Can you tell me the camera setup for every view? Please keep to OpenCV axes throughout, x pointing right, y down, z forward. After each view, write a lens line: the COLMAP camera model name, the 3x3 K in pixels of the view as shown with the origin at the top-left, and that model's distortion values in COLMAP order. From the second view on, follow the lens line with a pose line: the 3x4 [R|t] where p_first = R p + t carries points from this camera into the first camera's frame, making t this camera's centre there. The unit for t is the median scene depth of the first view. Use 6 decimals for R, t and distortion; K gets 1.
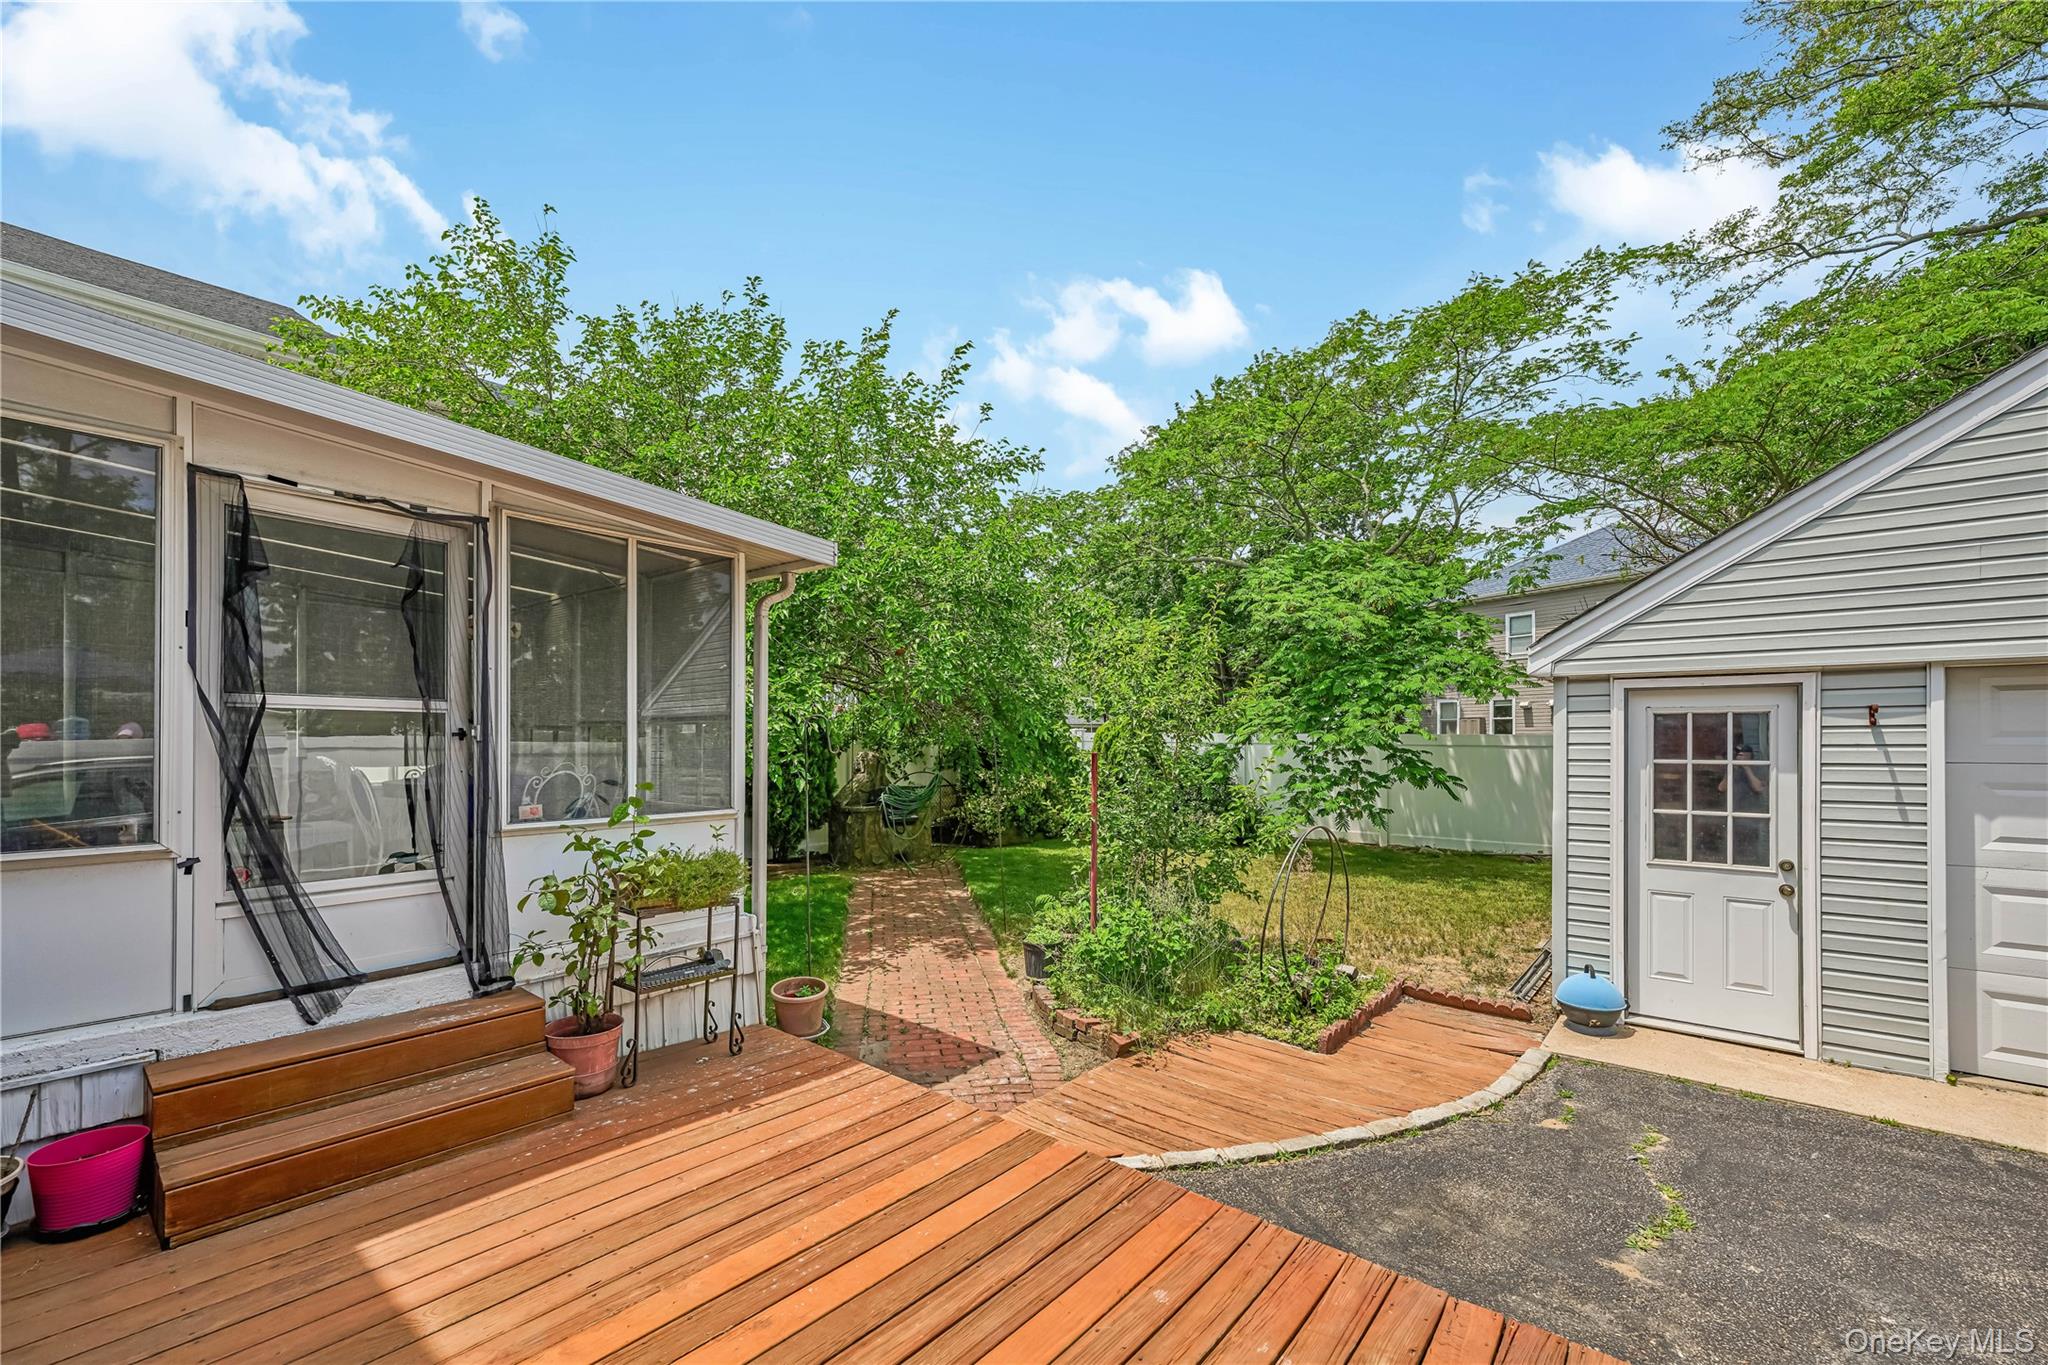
lens RADIAL K [[816.5, 0, 1037.1], [0, 816.5, 736.1], [0, 0, 1]] dist [-0.003604, 0.001331]
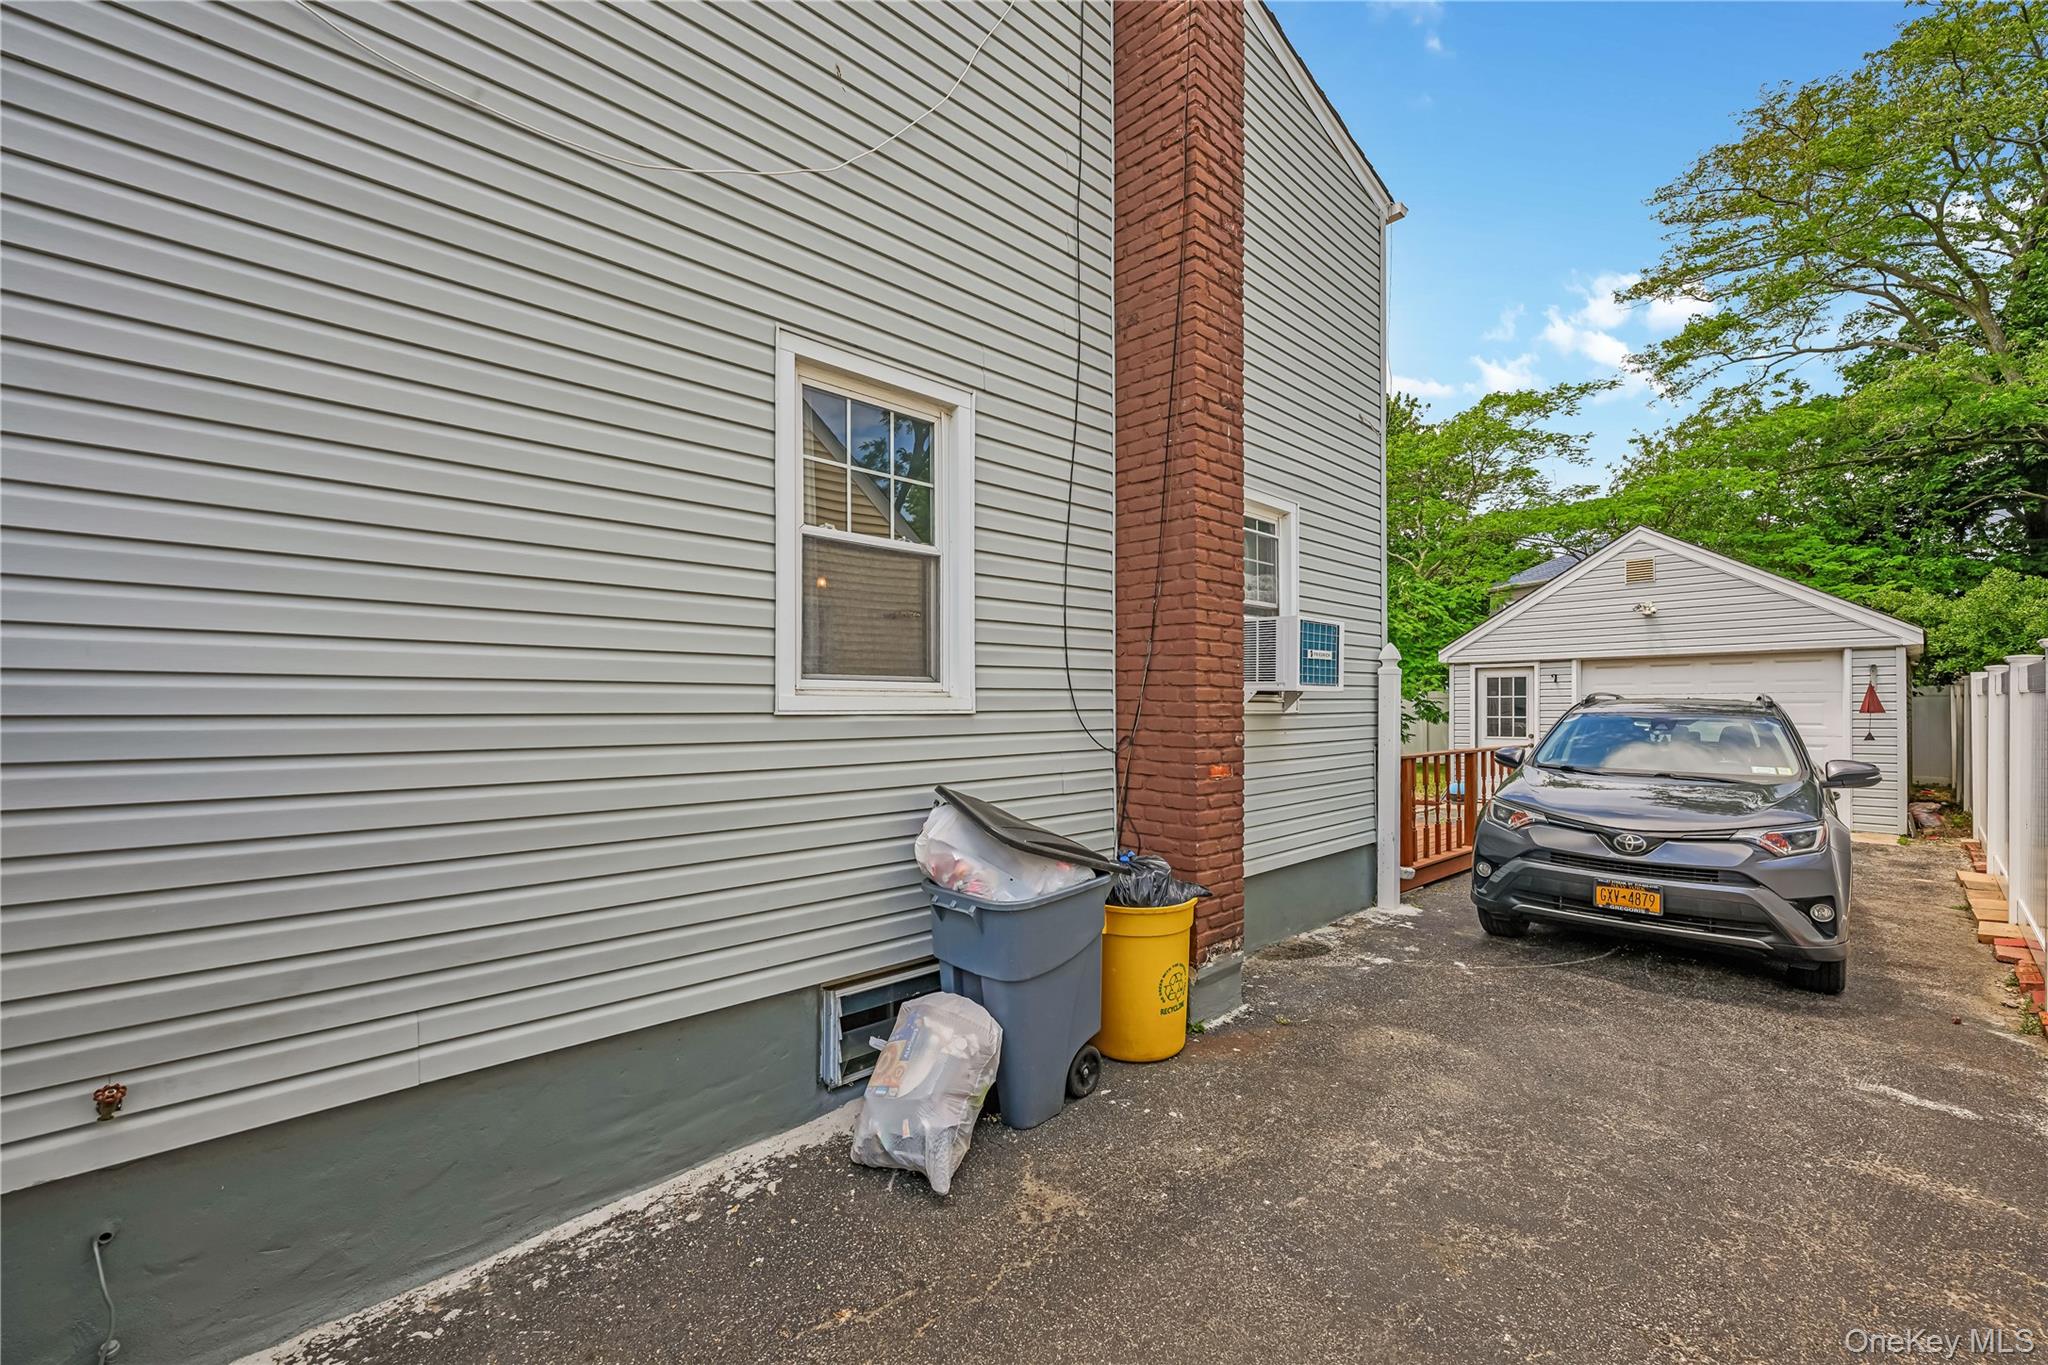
lens RADIAL K [[816.5, 0, 1041.3], [0, 816.5, 708.9], [0, 0, 1]] dist [-0.003604, 0.001331]
pose [[0.993221, -0.004319, -0.116157, -0.323406], [0.004764, 0.999982, 0.003550, 0.054784], [0.116140, -0.004079, 0.993225, -1.727346]]
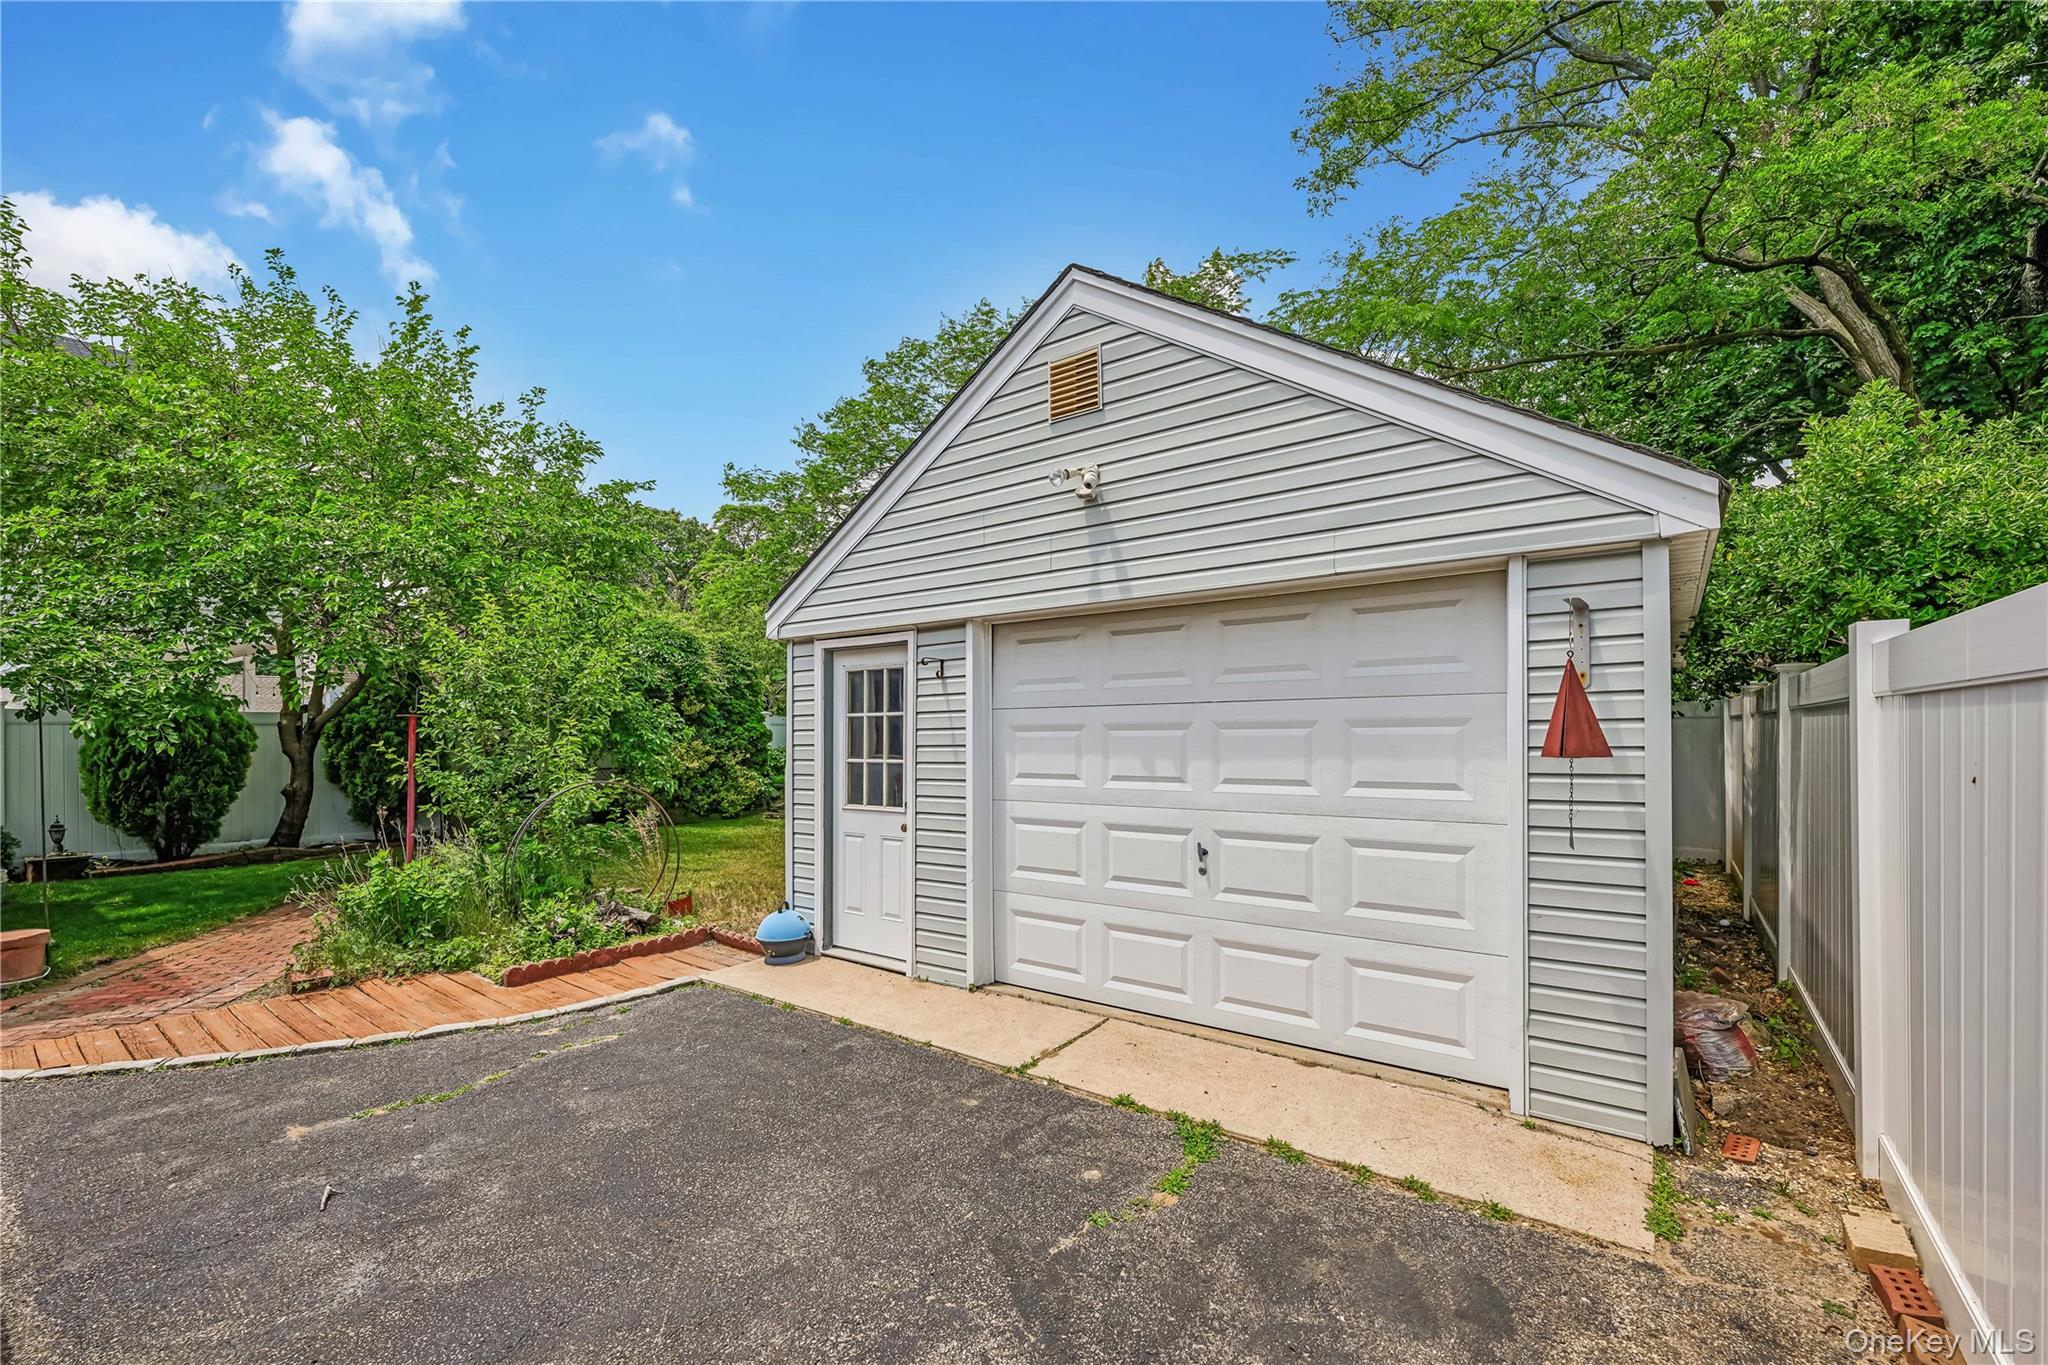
lens RADIAL K [[816.5, 0, 1050.0], [0, 816.5, 740.0], [0, 0, 1]] dist [-0.003604, 0.001331]
pose [[0.998239, -0.007818, 0.058810, 1.020197], [0.007363, 0.999941, 0.007960, 0.060758], [-0.058869, -0.007513, 0.998237, -0.116864]]
